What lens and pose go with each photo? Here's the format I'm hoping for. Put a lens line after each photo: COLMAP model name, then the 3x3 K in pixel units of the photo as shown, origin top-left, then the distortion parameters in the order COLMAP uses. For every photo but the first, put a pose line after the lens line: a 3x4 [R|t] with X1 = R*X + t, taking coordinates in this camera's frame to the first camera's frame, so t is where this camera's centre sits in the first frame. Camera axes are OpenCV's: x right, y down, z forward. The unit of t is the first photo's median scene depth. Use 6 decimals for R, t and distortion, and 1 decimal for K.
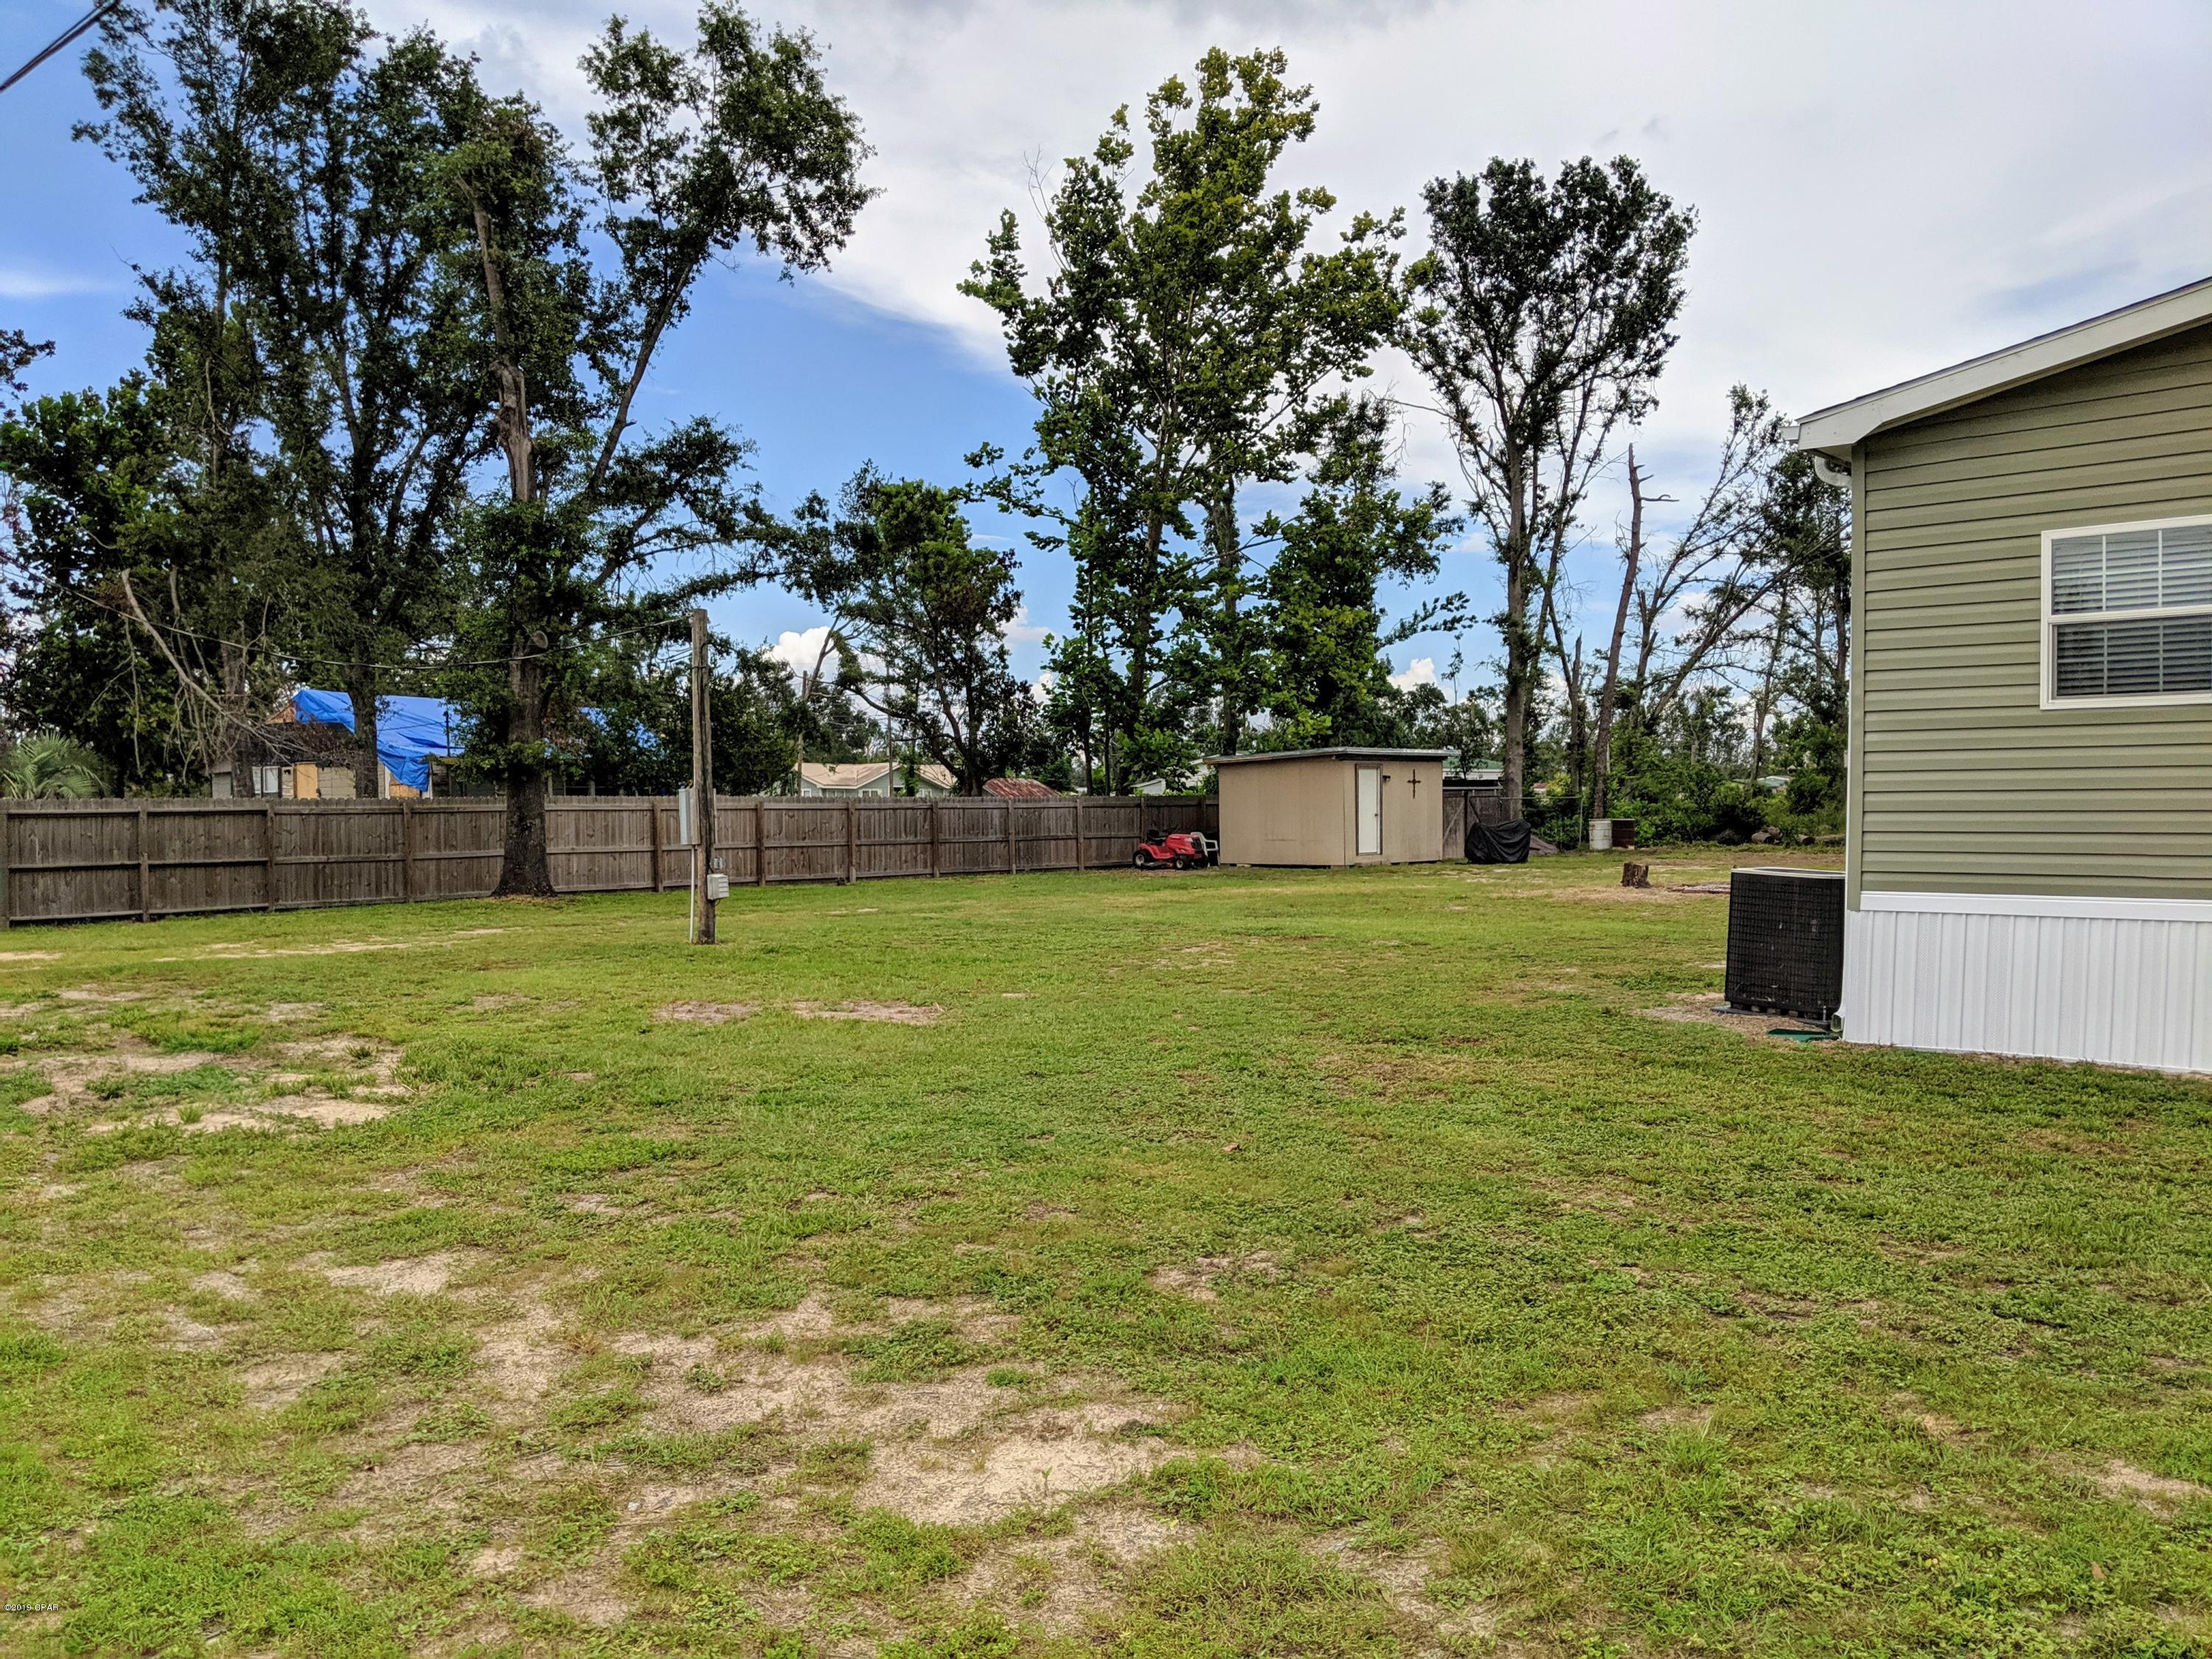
lens RADIAL K [[1770.2, 0, 1040.3], [0, 1770.2, 911.1], [0, 0, 1]] dist [0.040614, -0.084778]
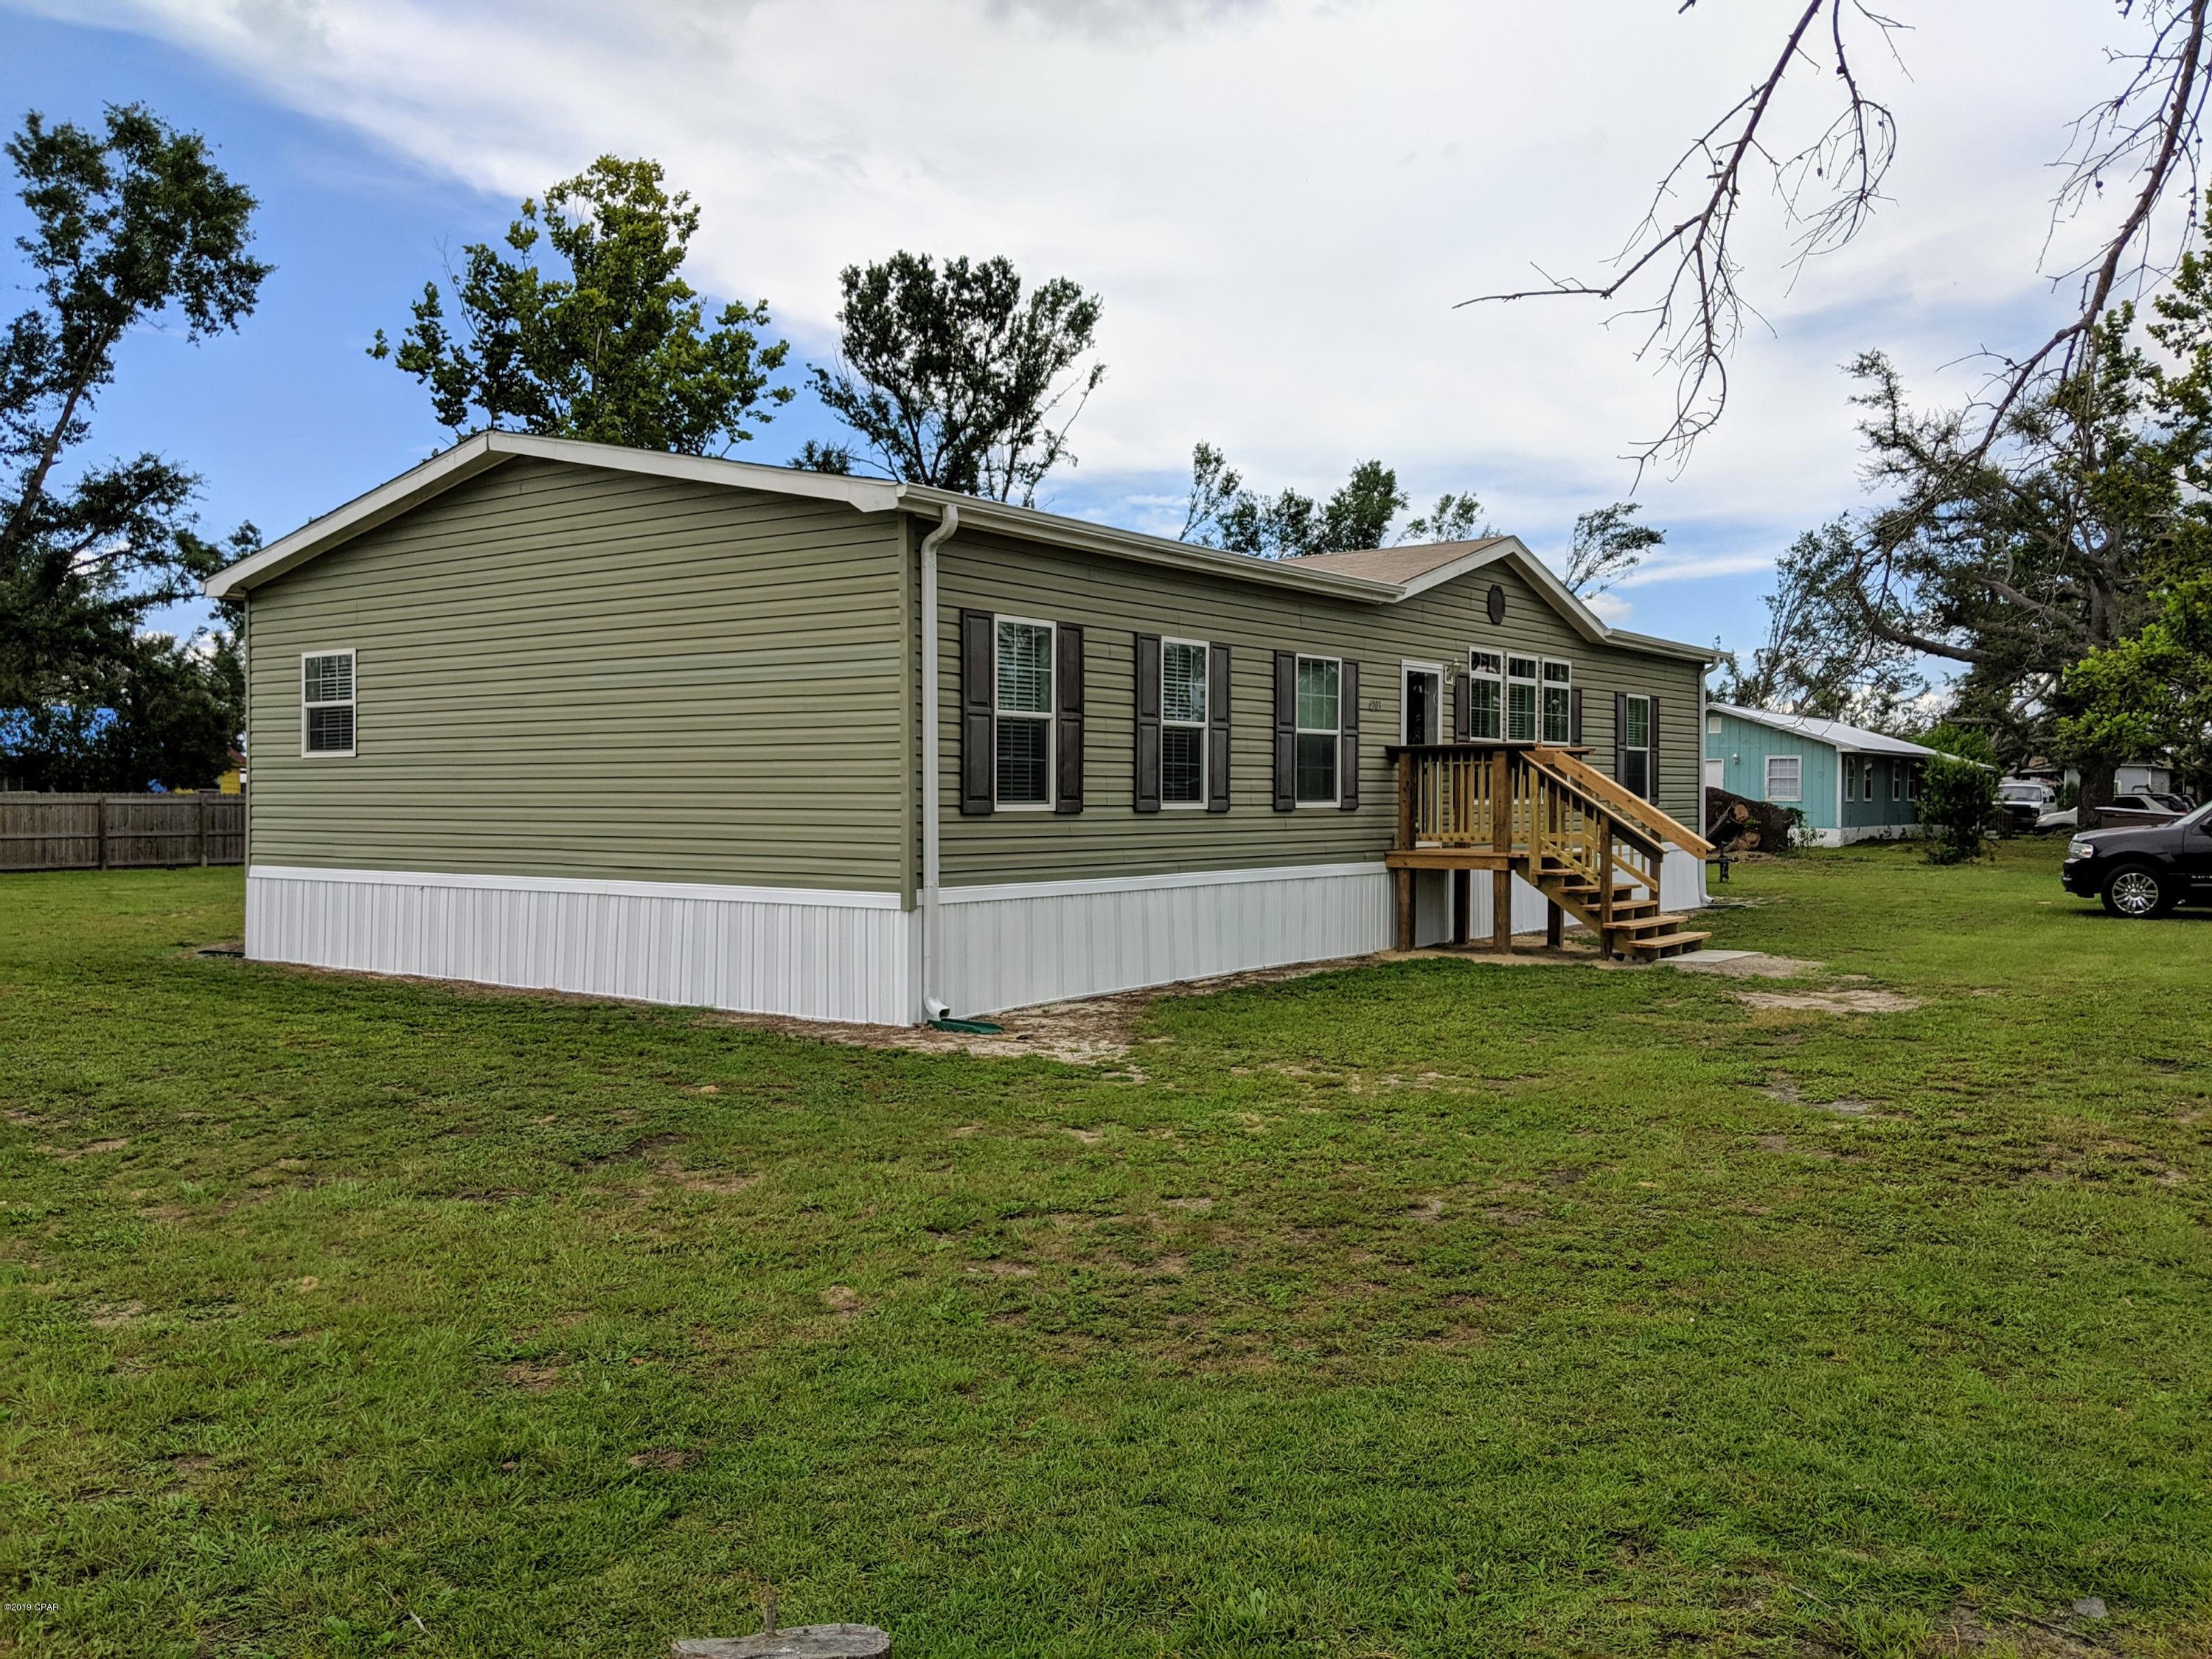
lens RADIAL K [[1770.2, 0, 1099.4], [0, 1770.2, 880.1], [0, 0, 1]] dist [0.040614, -0.084778]
pose [[0.992108, 0.004291, 0.125310, 0.239812], [-0.002508, 0.999893, -0.014384, 0.005157], [-0.125358, 0.013956, 0.992013, -0.165308]]
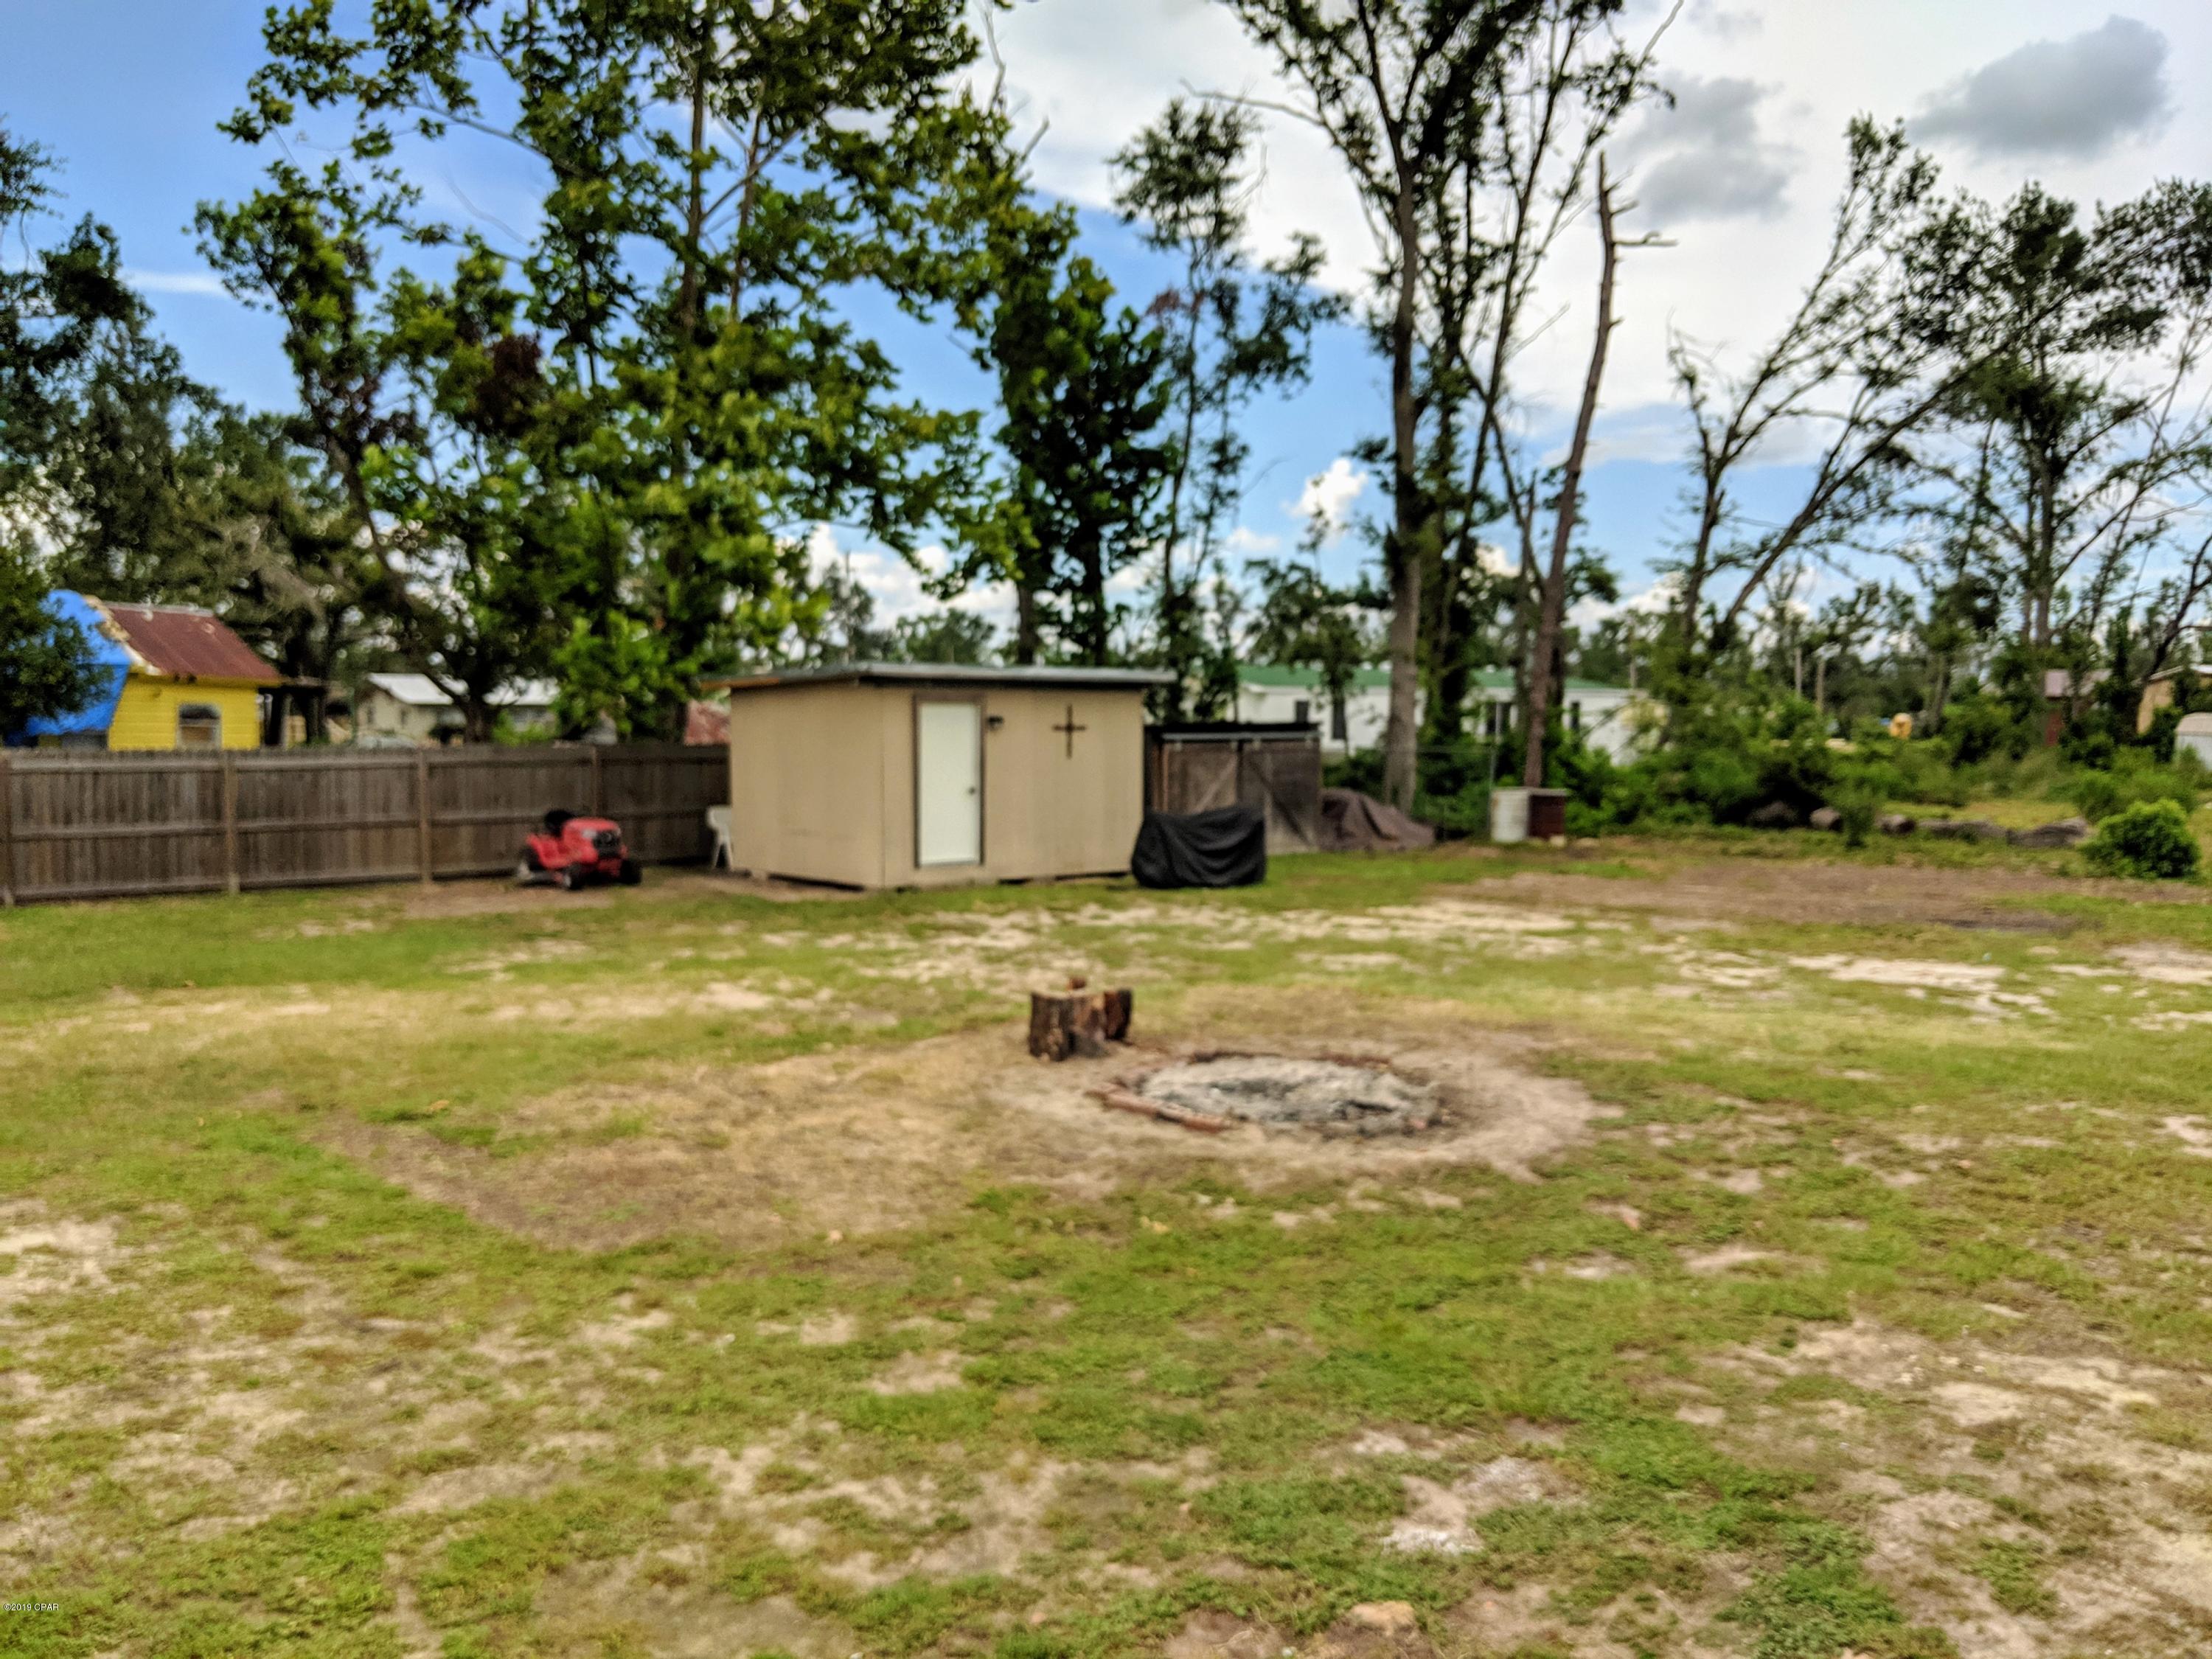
lens RADIAL K [[1770.2, 0, 1097.5], [0, 1770.2, 825.9], [0, 0, 1]] dist [0.040614, -0.084778]
pose [[0.994296, 0.020737, -0.104619, 0.241873], [-0.020229, 0.999778, 0.005915, -0.040650], [0.104718, -0.003765, 0.994495, 0.410738]]
